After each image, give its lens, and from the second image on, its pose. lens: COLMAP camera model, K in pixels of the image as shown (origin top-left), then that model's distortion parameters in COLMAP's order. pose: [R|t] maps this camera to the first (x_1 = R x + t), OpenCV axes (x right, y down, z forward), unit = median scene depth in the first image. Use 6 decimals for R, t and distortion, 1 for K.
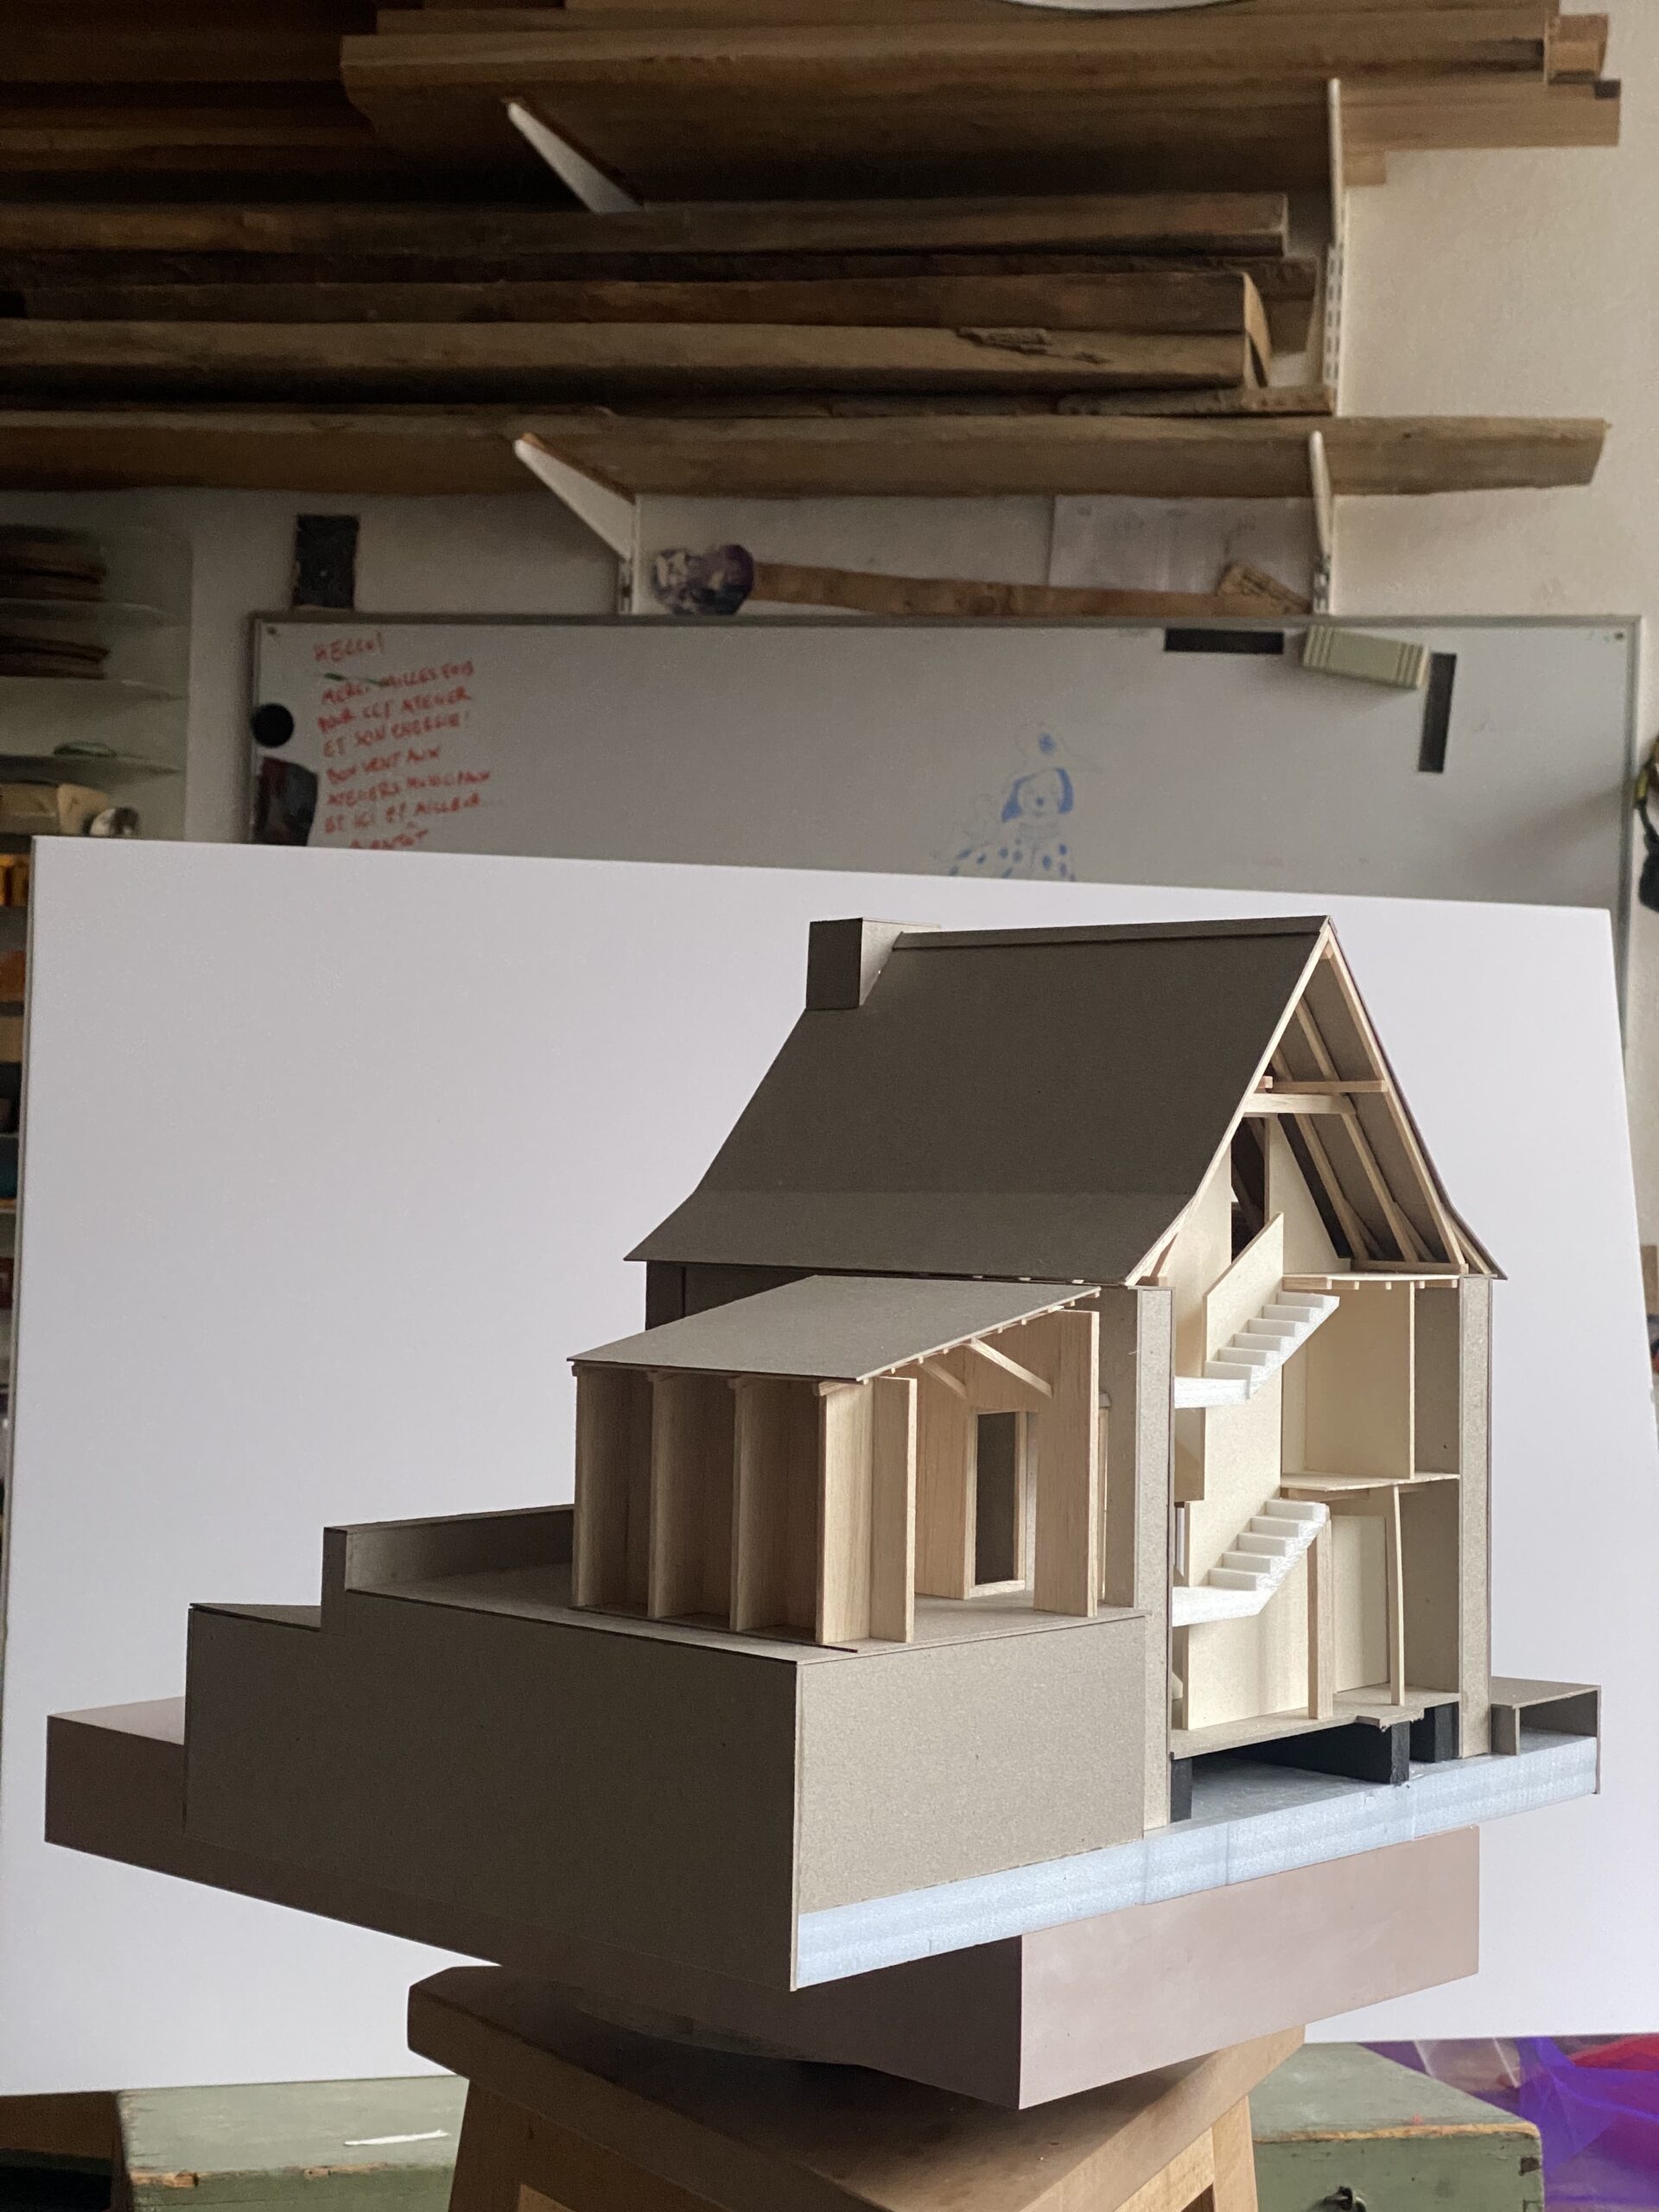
lens RADIAL K [[3274.2, 0, 829.5], [0, 3274.2, 1106.0], [0, 0, 1]] dist [0.091759, -0.031315]
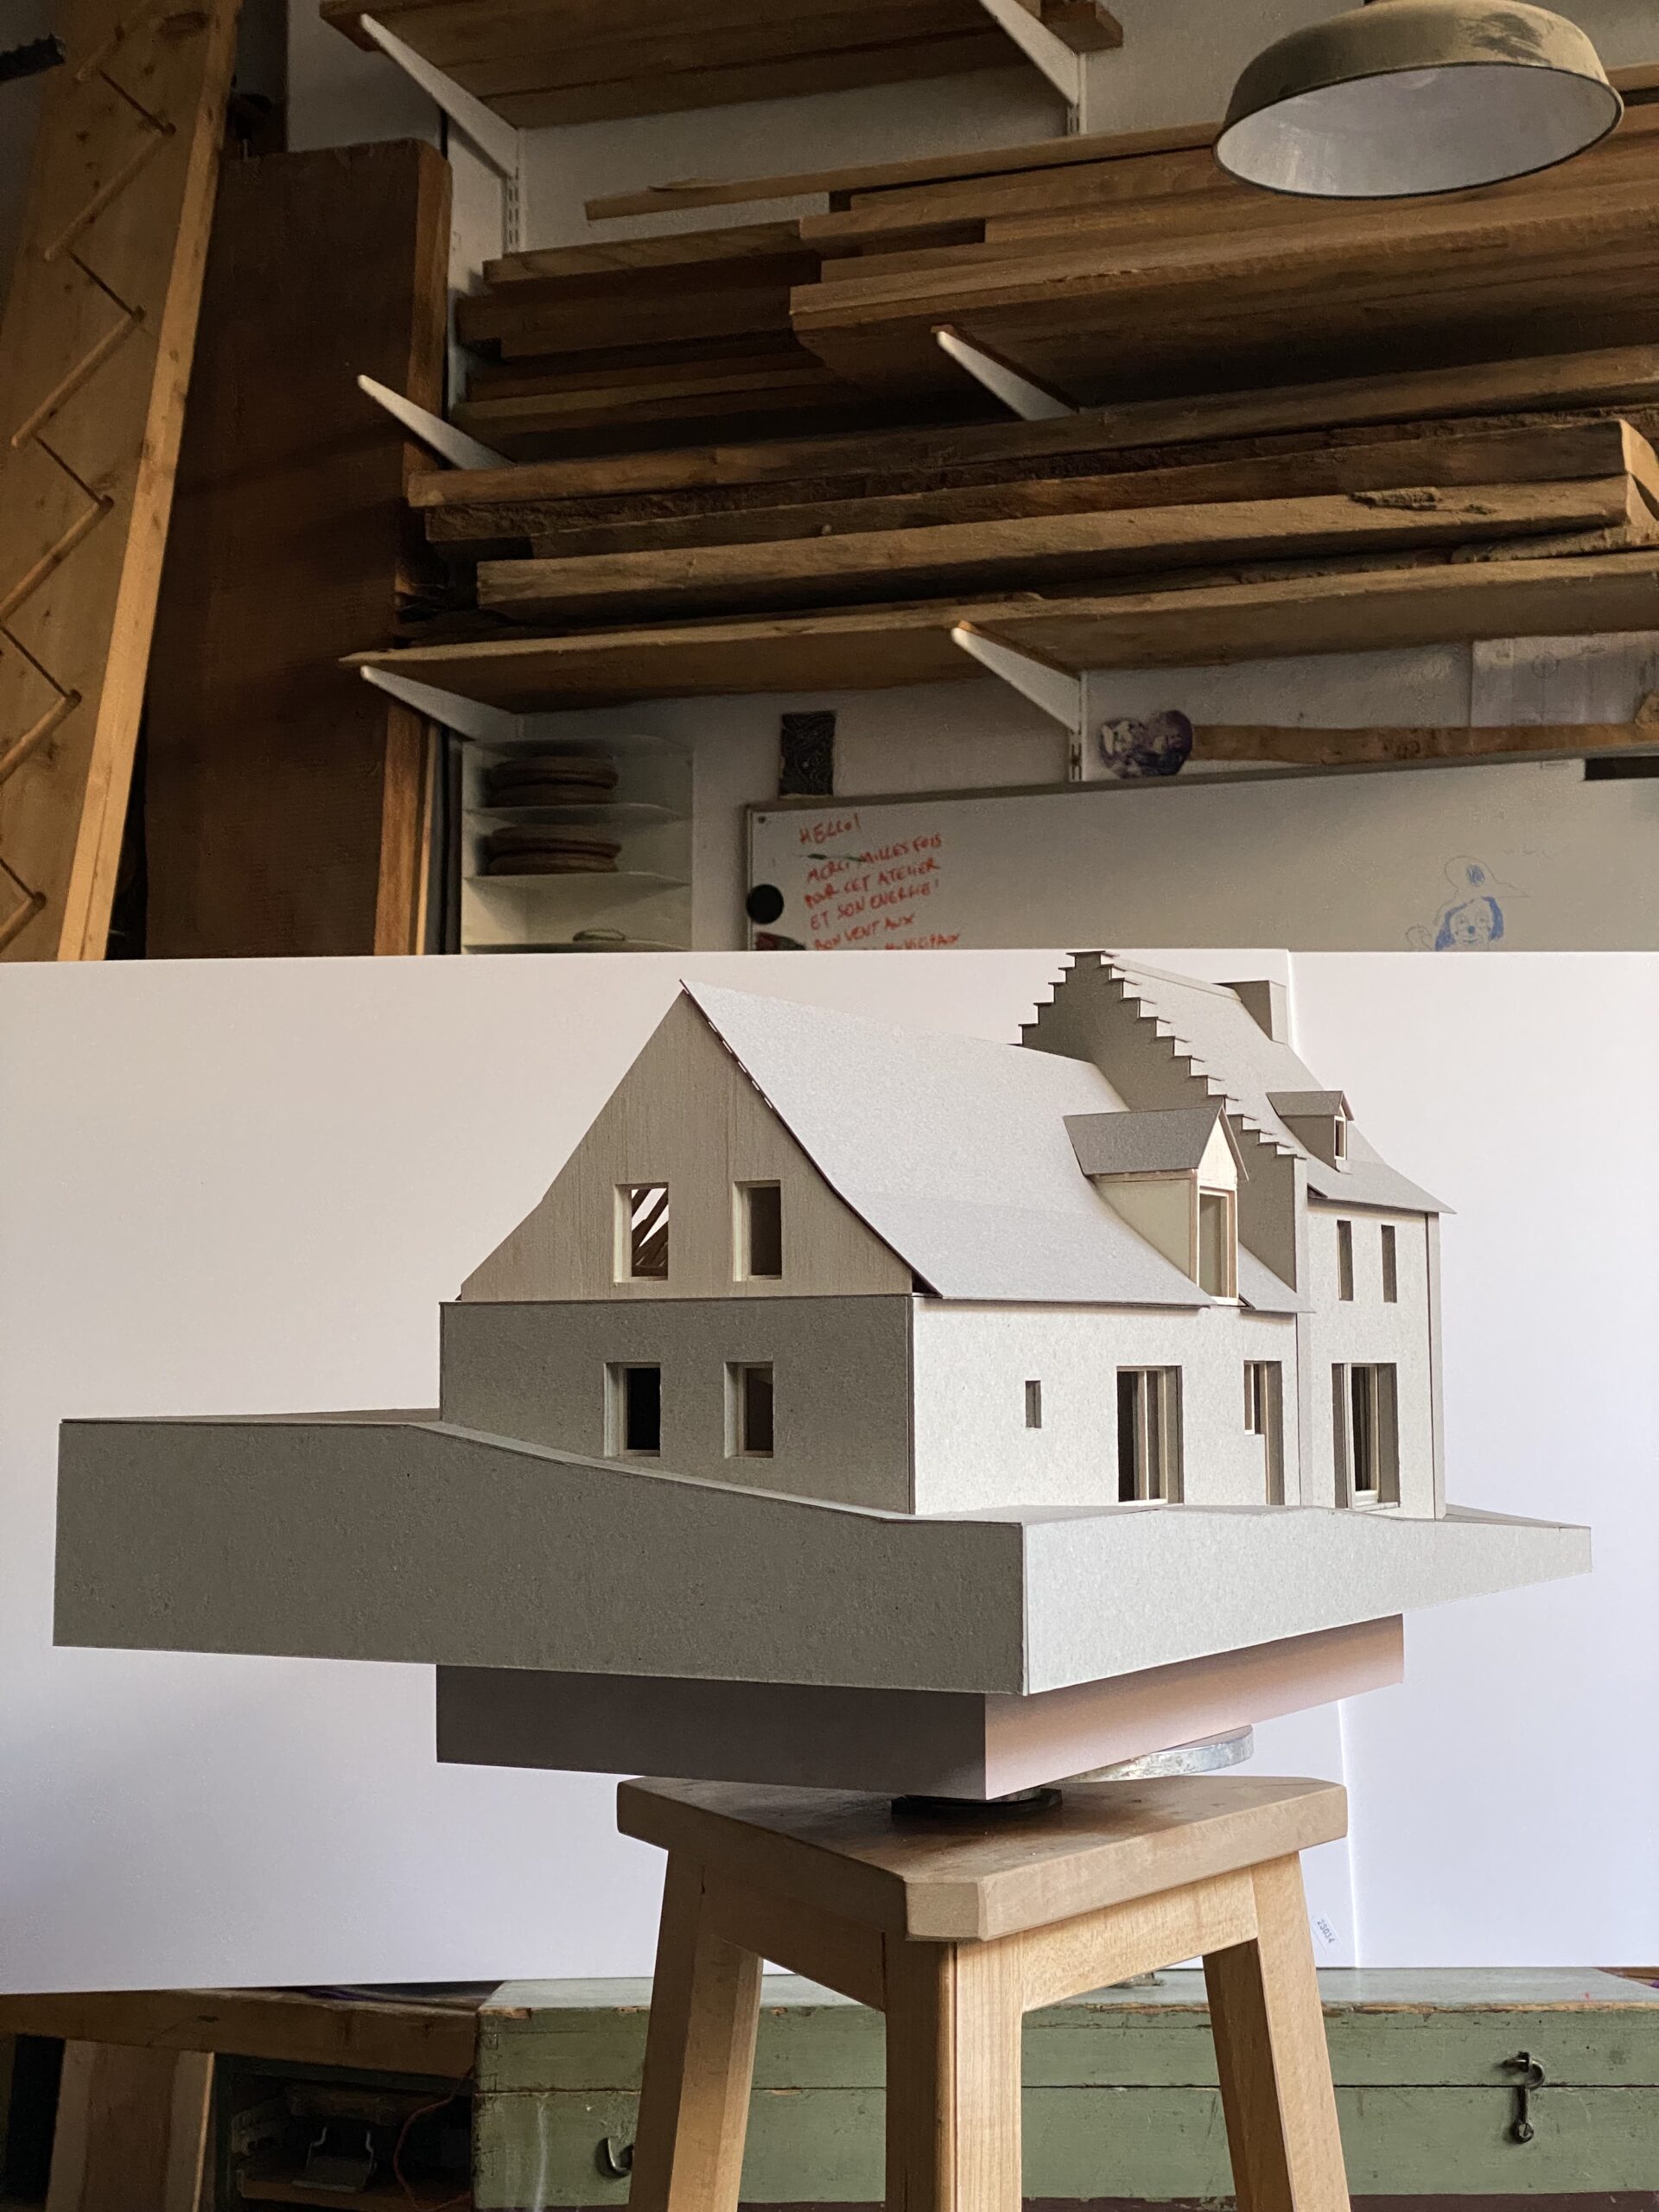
lens RADIAL K [[3274.2, 0, 829.5], [0, 3274.2, 1106.0], [0, 0, 1]] dist [0.091759, -0.031315]
pose [[0.980201, -0.047840, -0.192139, 0.064568], [0.035248, 0.997033, -0.068431, 0.029936], [0.194842, 0.060304, 0.978979, -0.073477]]
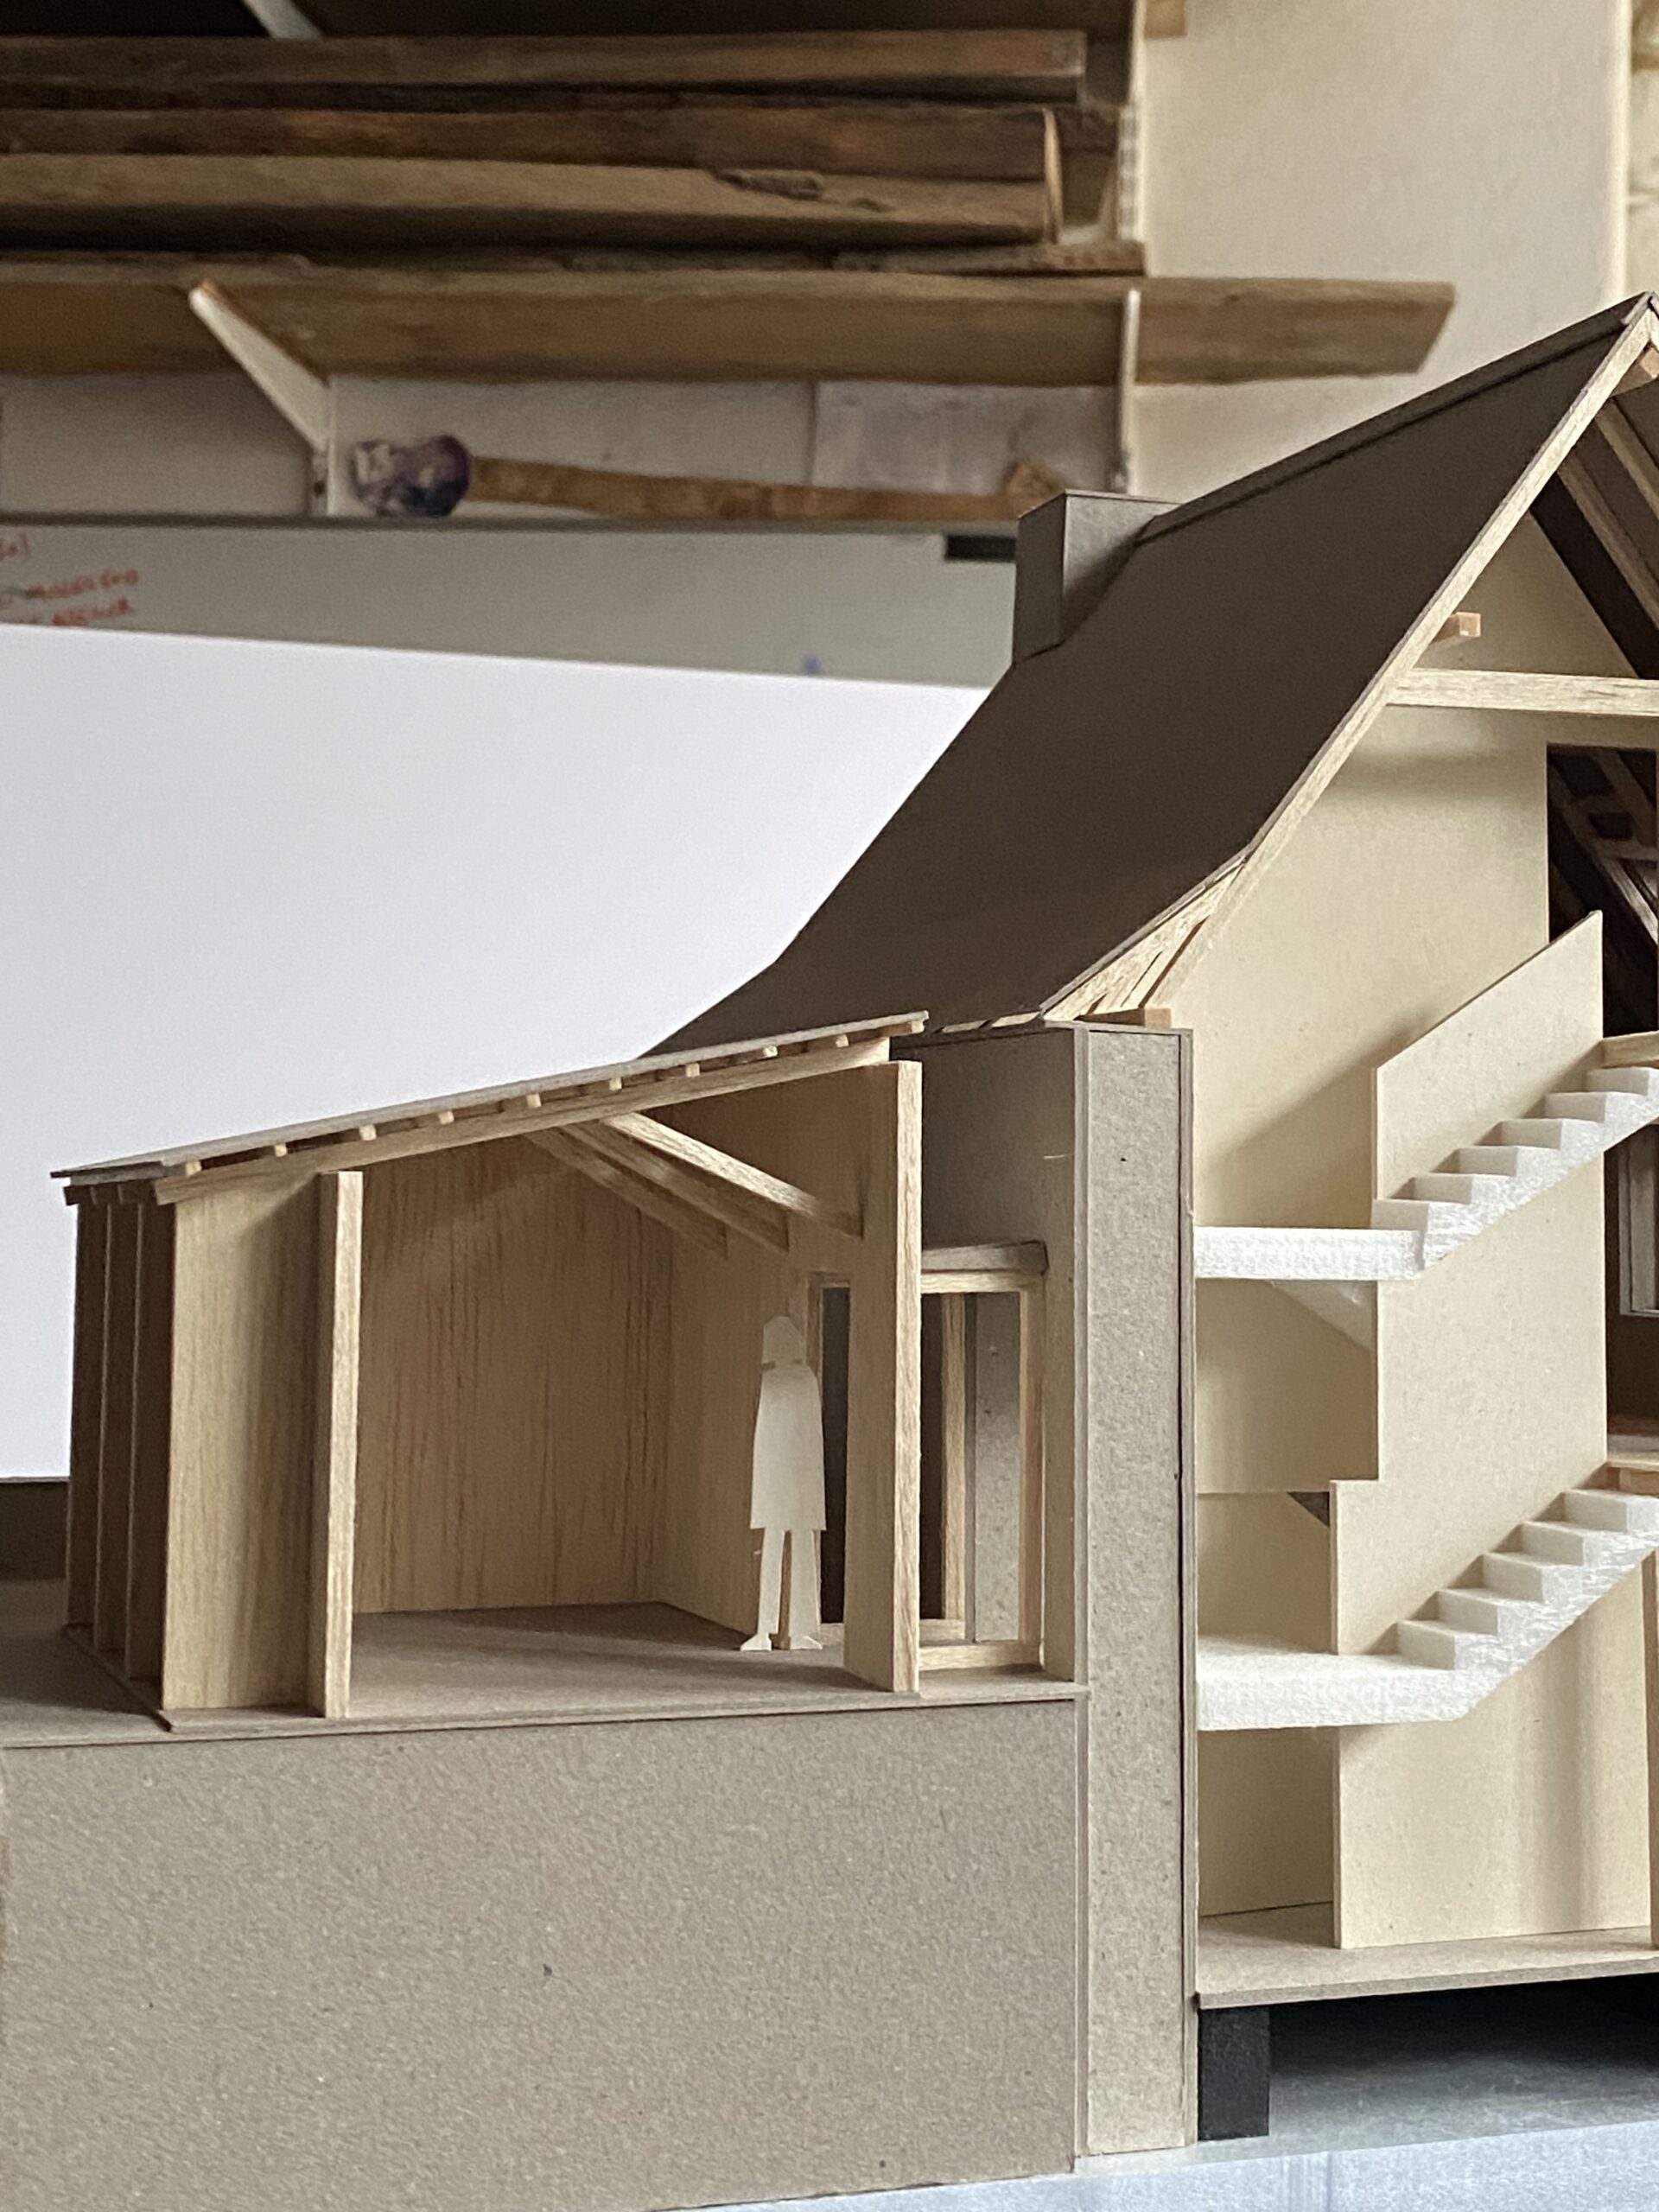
lens RADIAL K [[3291.4, 0, 837.0], [0, 3291.4, 1020.4], [0, 0, 1]] dist [0.235272, -0.924965]
pose [[0.994014, -0.009201, 0.108868, -0.024655], [0.013060, 0.999309, -0.034795, 0.015340], [-0.108472, 0.036008, 0.993447, 0.133103]]
